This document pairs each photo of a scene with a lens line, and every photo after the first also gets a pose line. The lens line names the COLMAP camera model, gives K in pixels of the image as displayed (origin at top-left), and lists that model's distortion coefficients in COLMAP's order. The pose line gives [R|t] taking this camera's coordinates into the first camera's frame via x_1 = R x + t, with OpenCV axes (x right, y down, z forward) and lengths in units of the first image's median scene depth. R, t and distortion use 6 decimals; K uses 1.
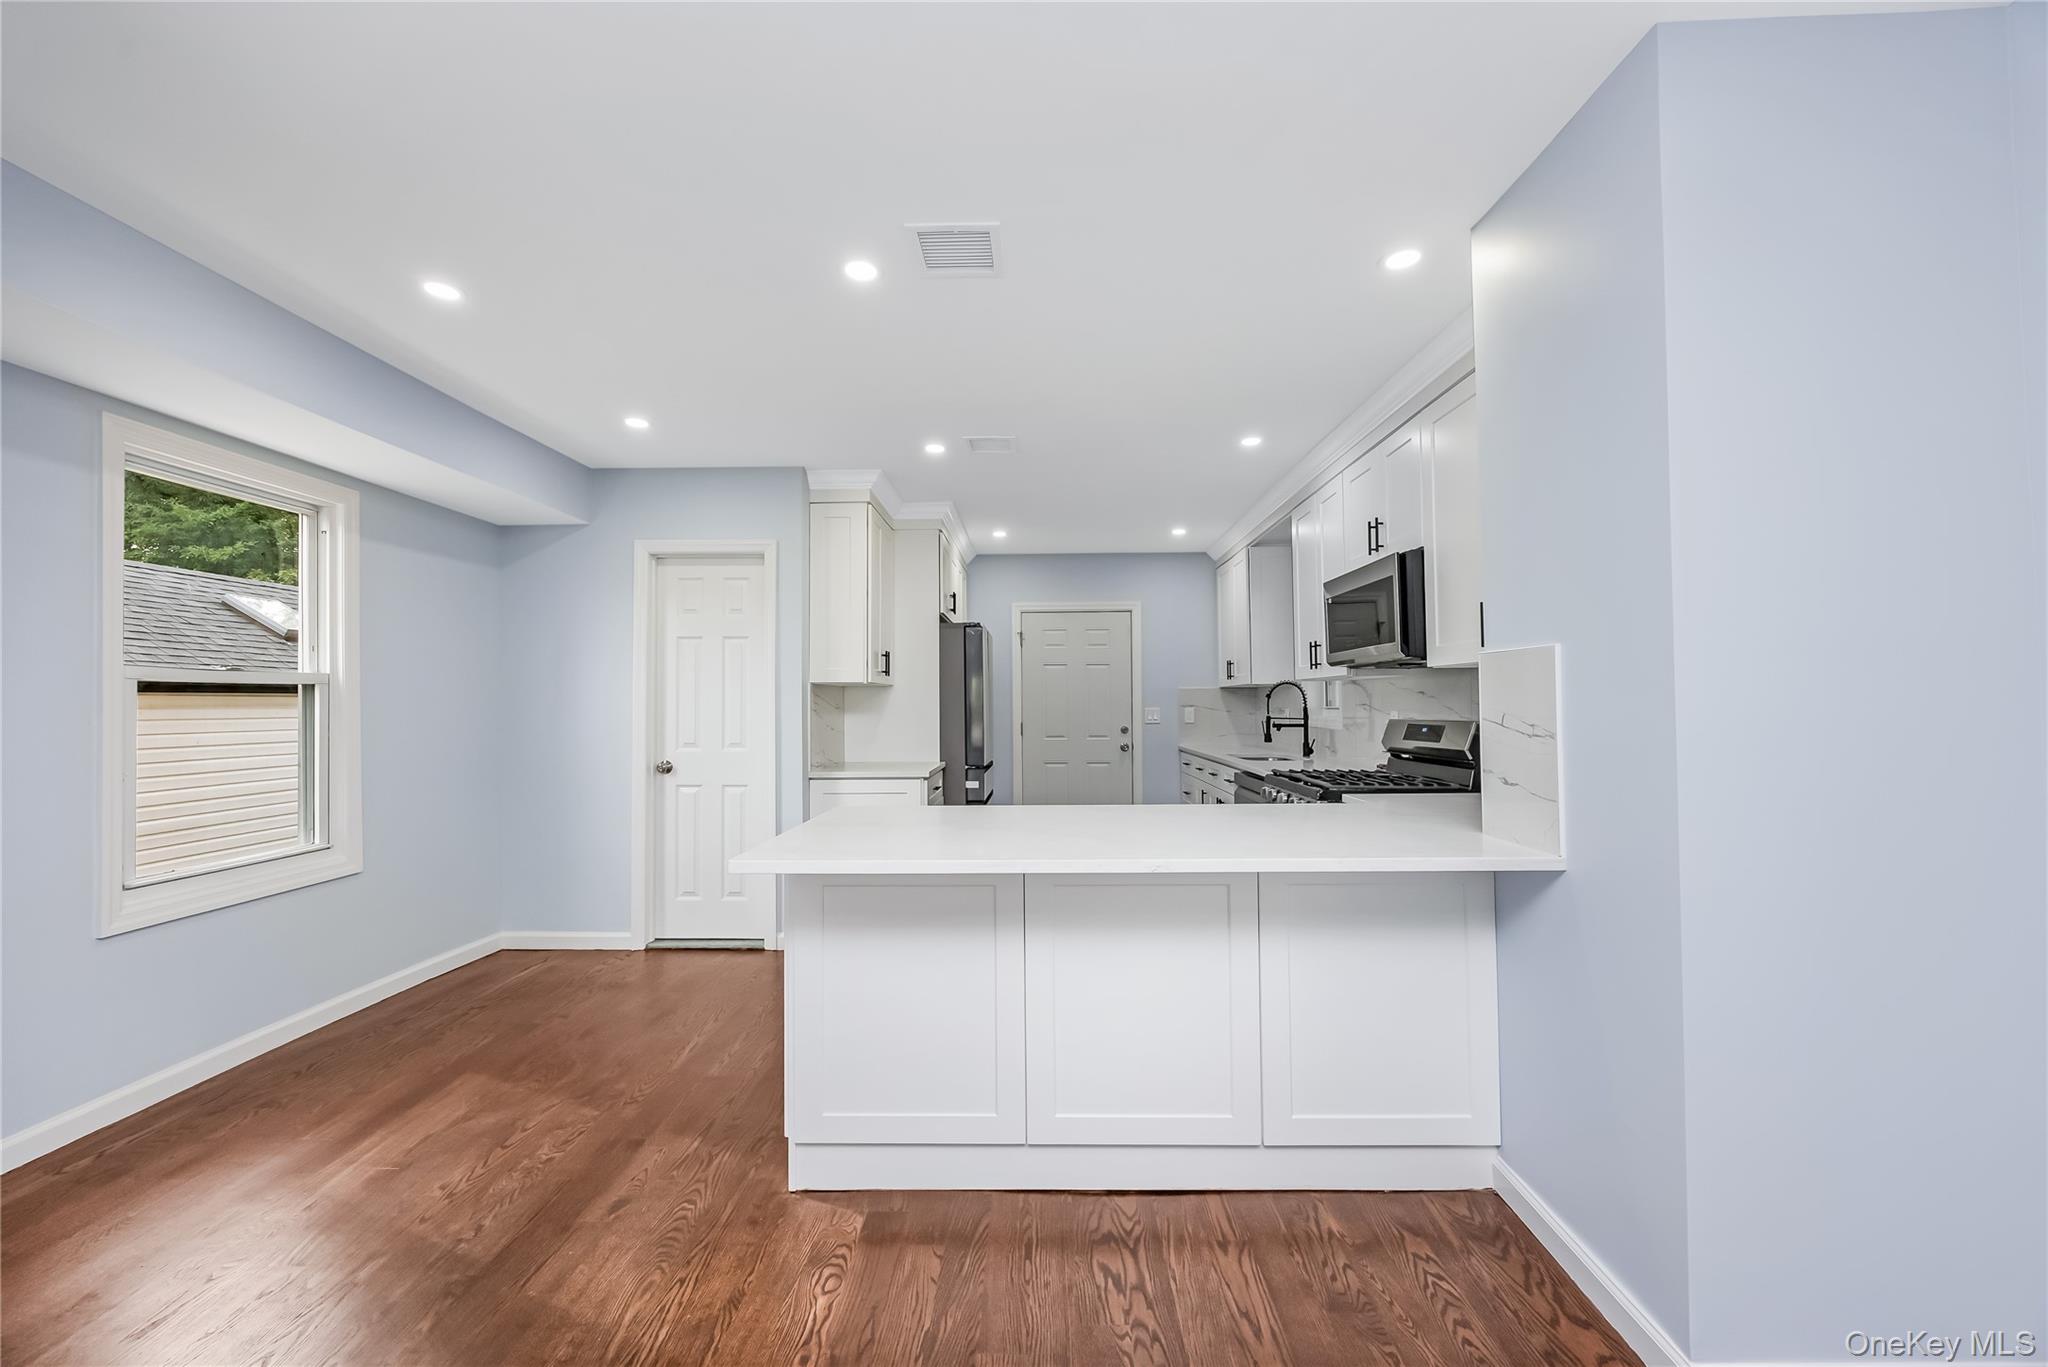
lens RADIAL K [[802.0, 0, 1006.0], [0, 802.0, 680.3], [0, 0, 1]] dist [-0.001239, 0.000015]
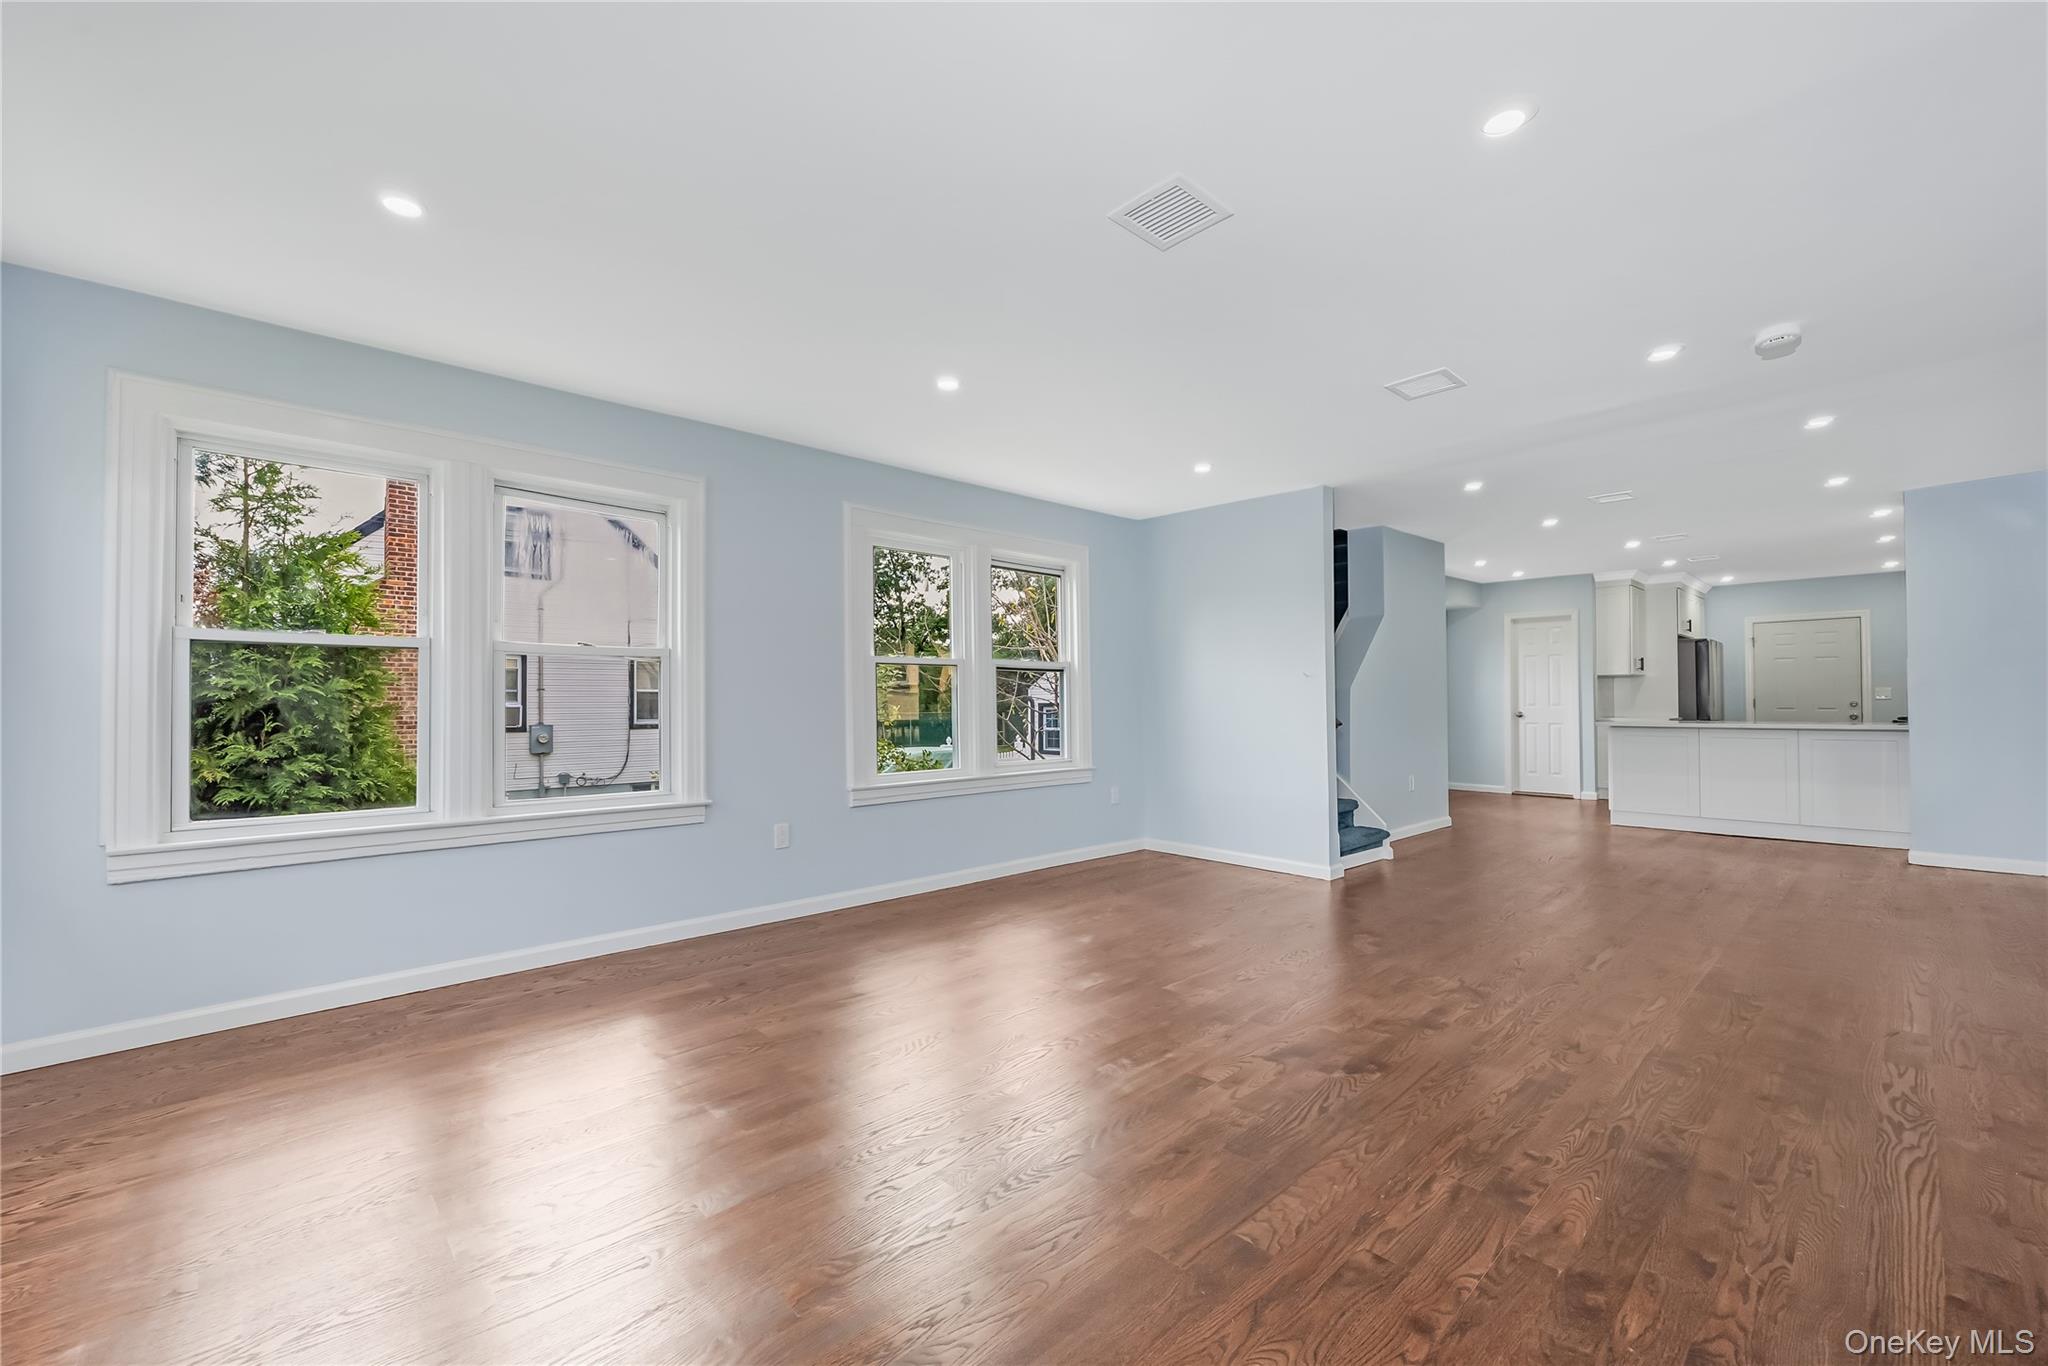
lens RADIAL K [[835.7, 0, 1024.0], [0, 835.7, 683.0], [0, 0, 1]] dist [-0.000617, -0.000280]
pose [[0.706957, -0.014905, -0.707100, 0.234585], [0.021377, 0.999771, 0.000298, -0.008564], [0.706934, -0.015327, 0.707114, -1.557769]]
